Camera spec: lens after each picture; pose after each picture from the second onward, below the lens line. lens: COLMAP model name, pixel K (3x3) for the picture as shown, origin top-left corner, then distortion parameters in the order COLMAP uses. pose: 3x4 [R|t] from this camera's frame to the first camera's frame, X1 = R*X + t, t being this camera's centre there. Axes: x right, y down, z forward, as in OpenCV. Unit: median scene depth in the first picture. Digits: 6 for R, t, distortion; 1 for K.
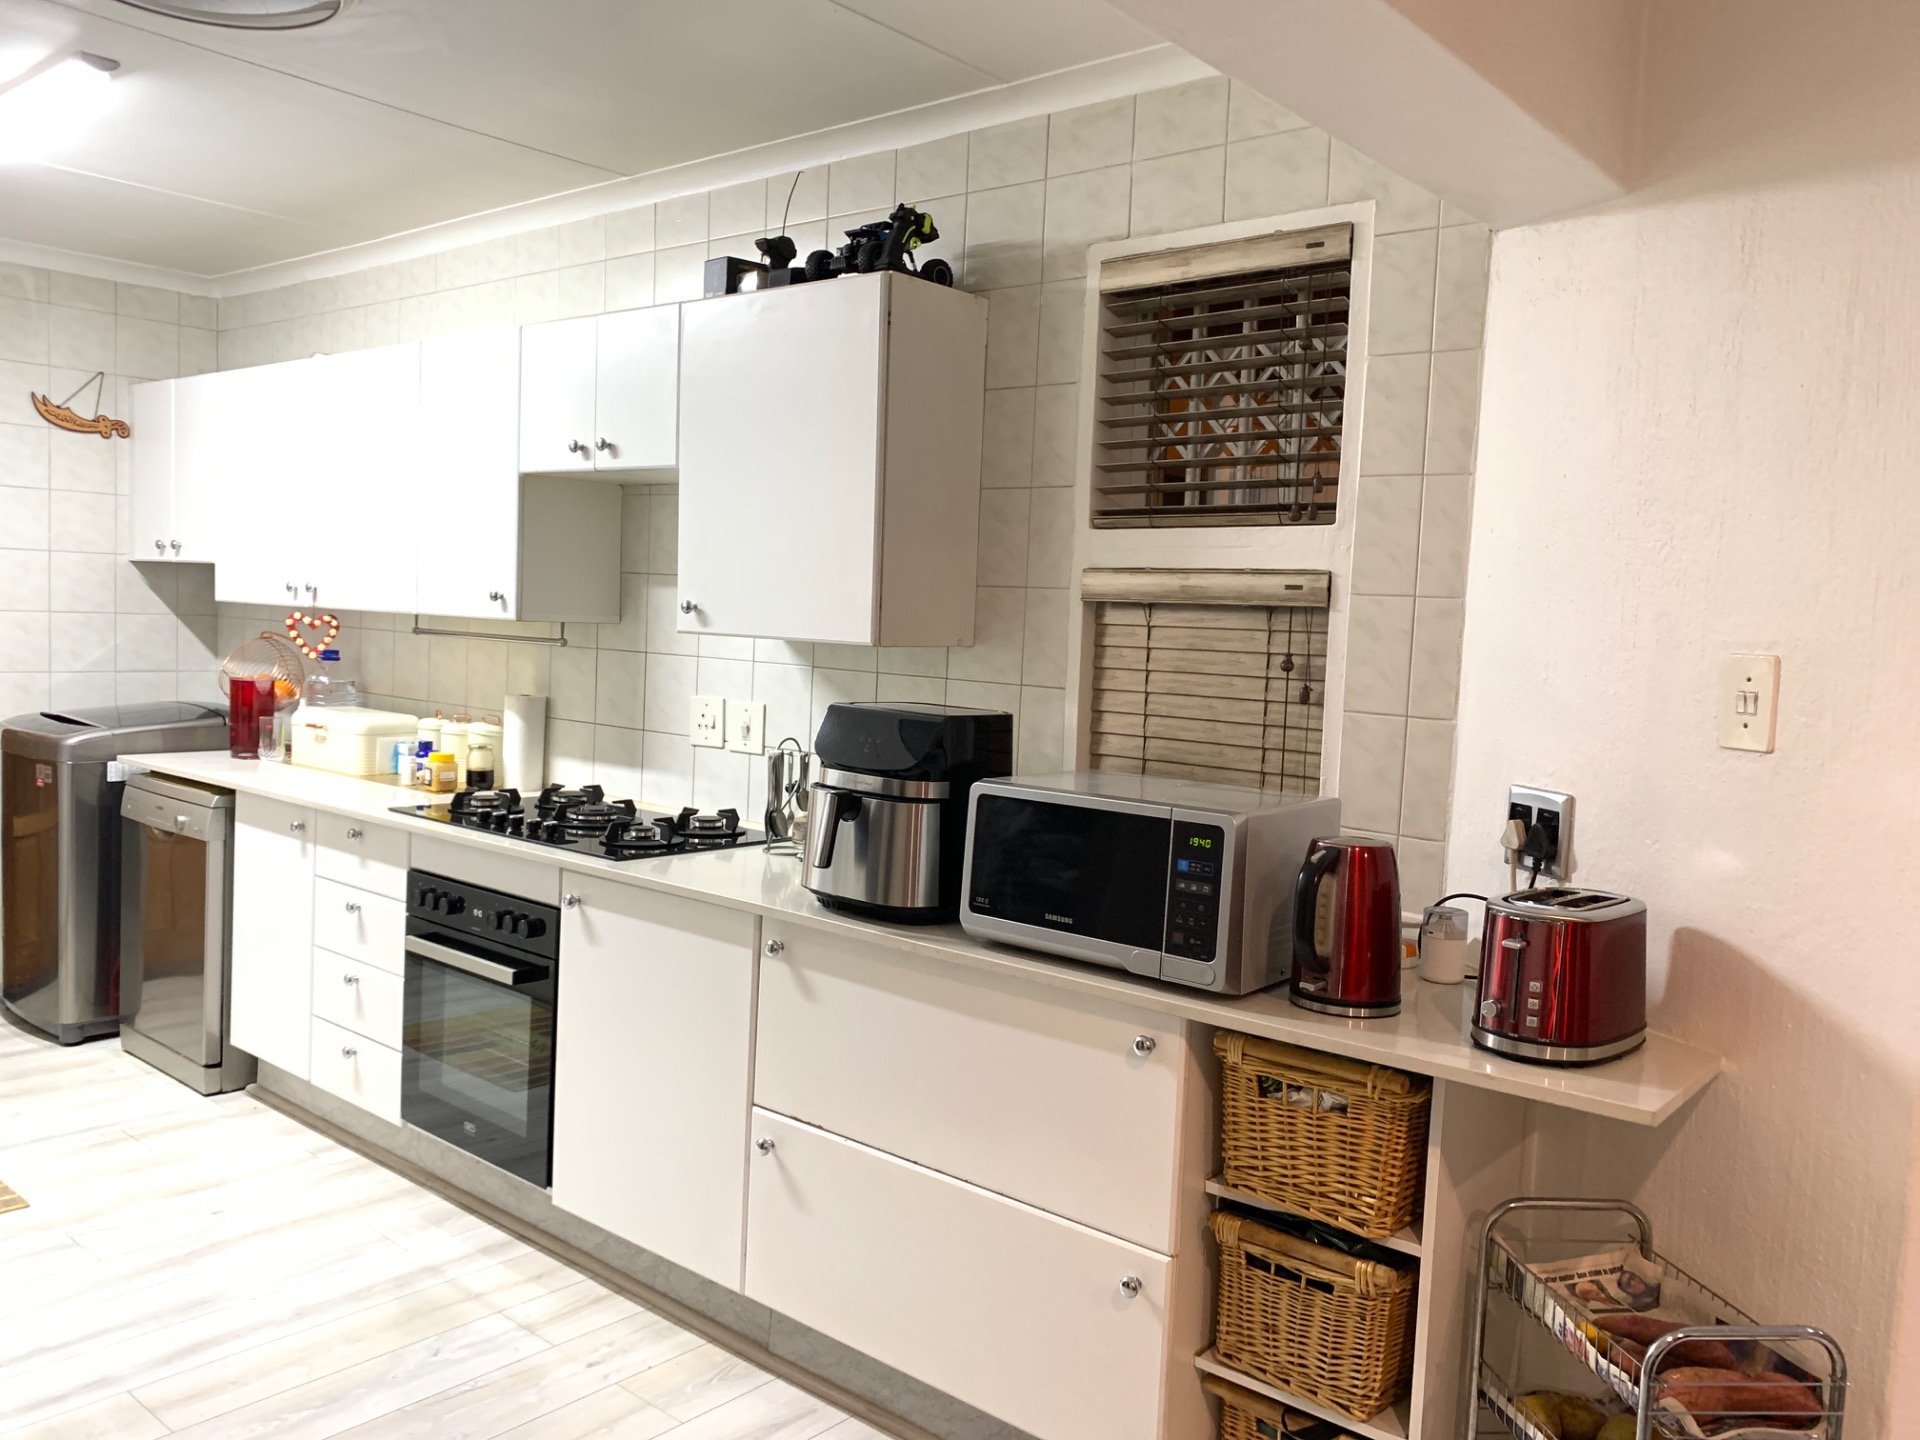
lens RADIAL K [[1462.1, 0, 949.5], [0, 1462.1, 714.3], [0, 0, 1]] dist [0.026138, -0.038382]
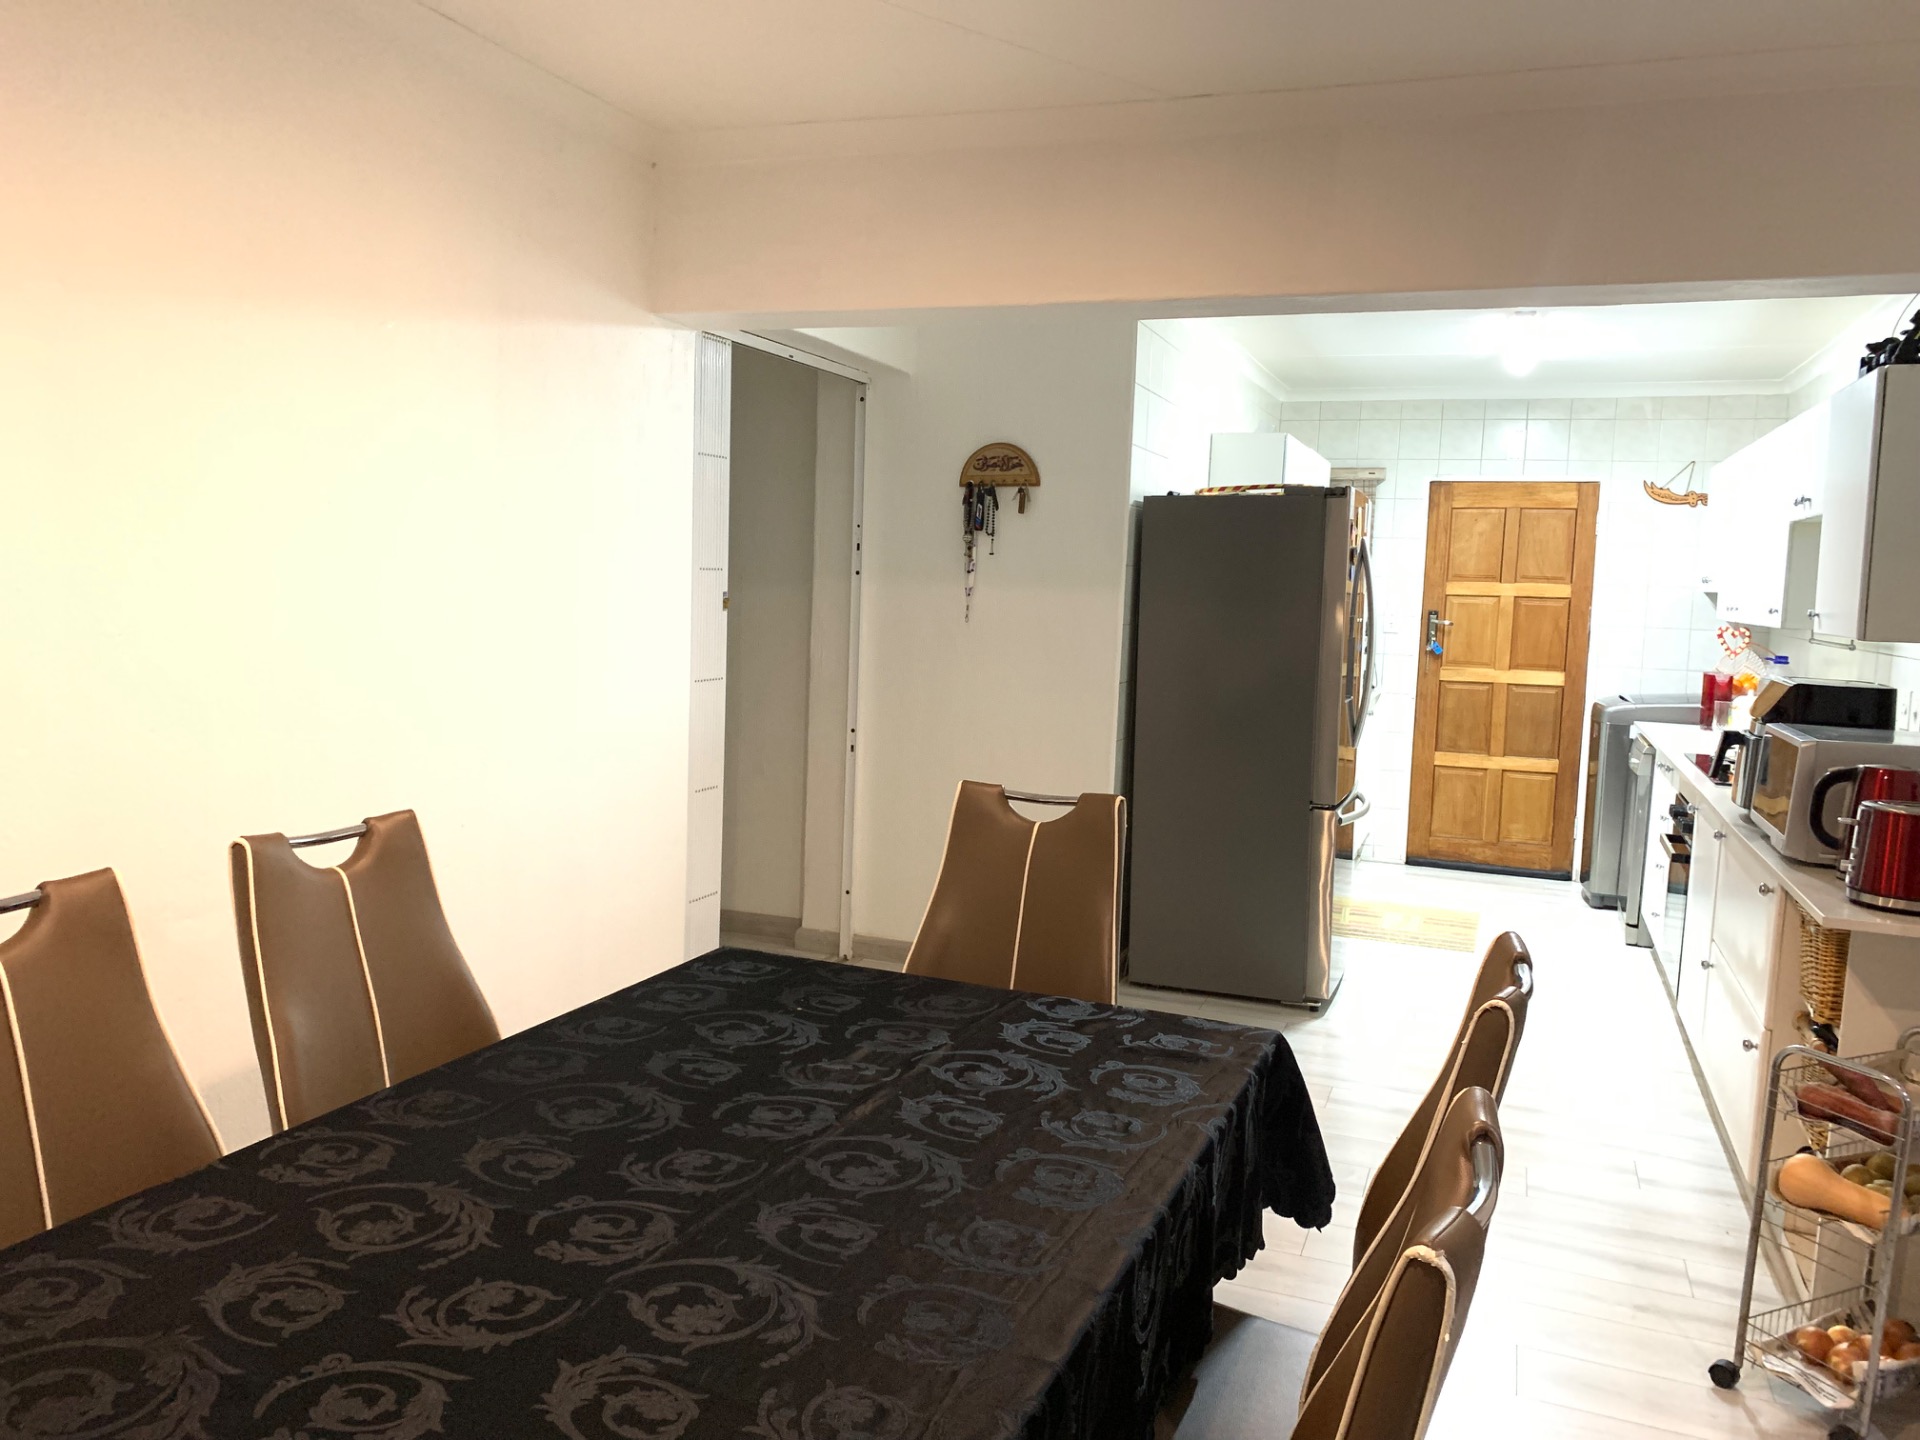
lens RADIAL K [[1462.1, 0, 950.4], [0, 1462.1, 708.0], [0, 0, 1]] dist [0.026138, -0.038382]
pose [[0.330596, 0.057392, -0.942026, 0.861250], [-0.087882, 0.995684, 0.029820, 0.043749], [0.939672, 0.072928, 0.334213, -0.221924]]
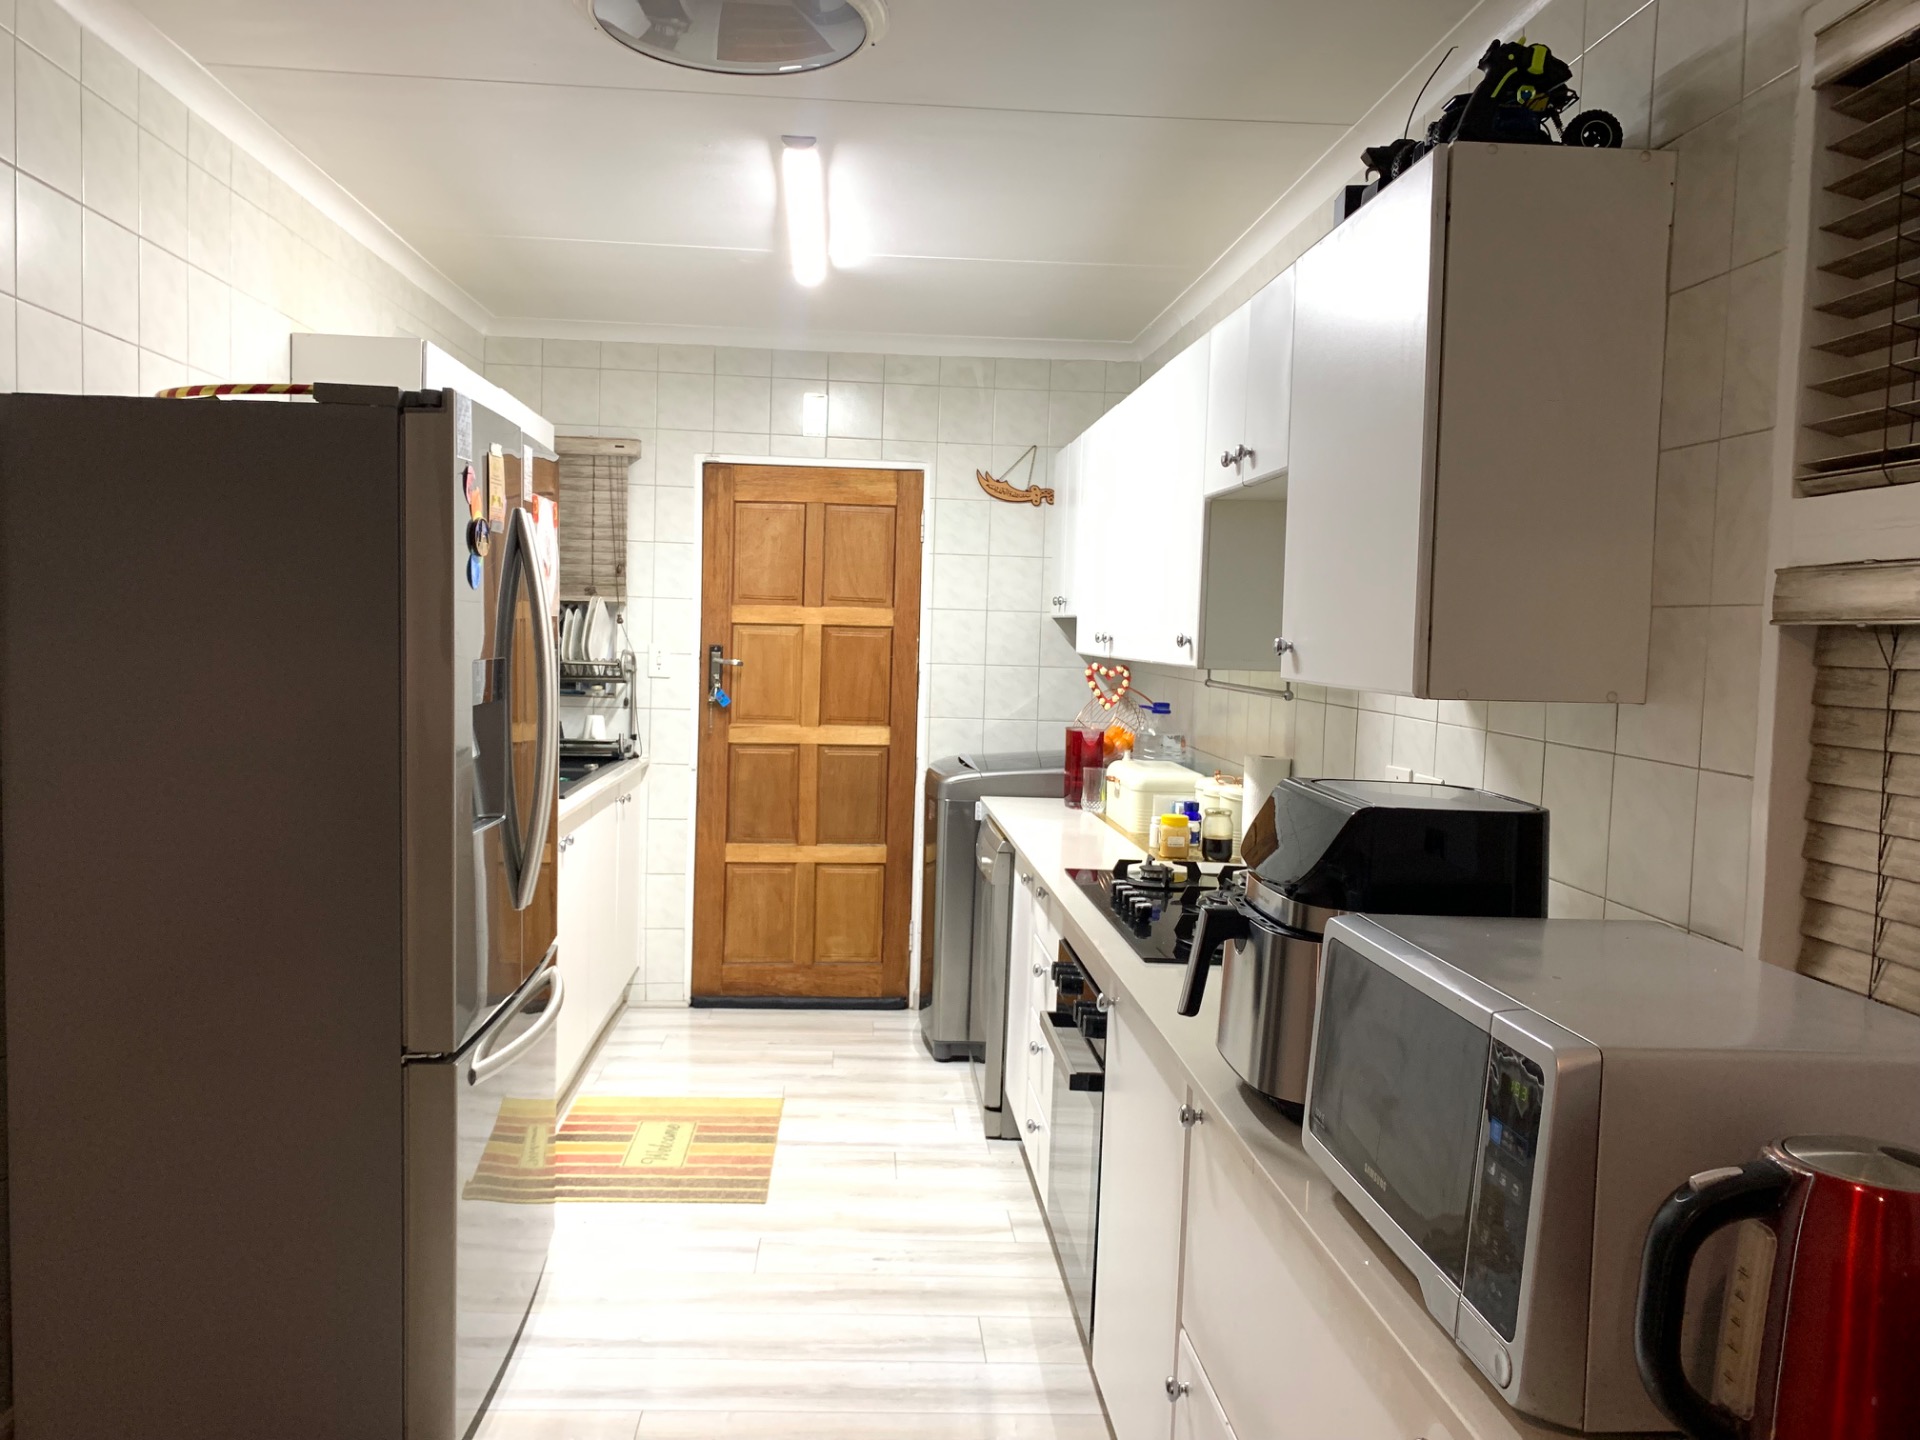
lens RADIAL K [[1462.1, 0, 929.4], [0, 1462.1, 704.6], [0, 0, 1]] dist [0.026138, -0.038382]
pose [[0.685951, 0.017787, -0.727430, 0.255560], [-0.054767, 0.998128, -0.027238, -0.011682], [0.725584, 0.058523, 0.685641, 0.334501]]
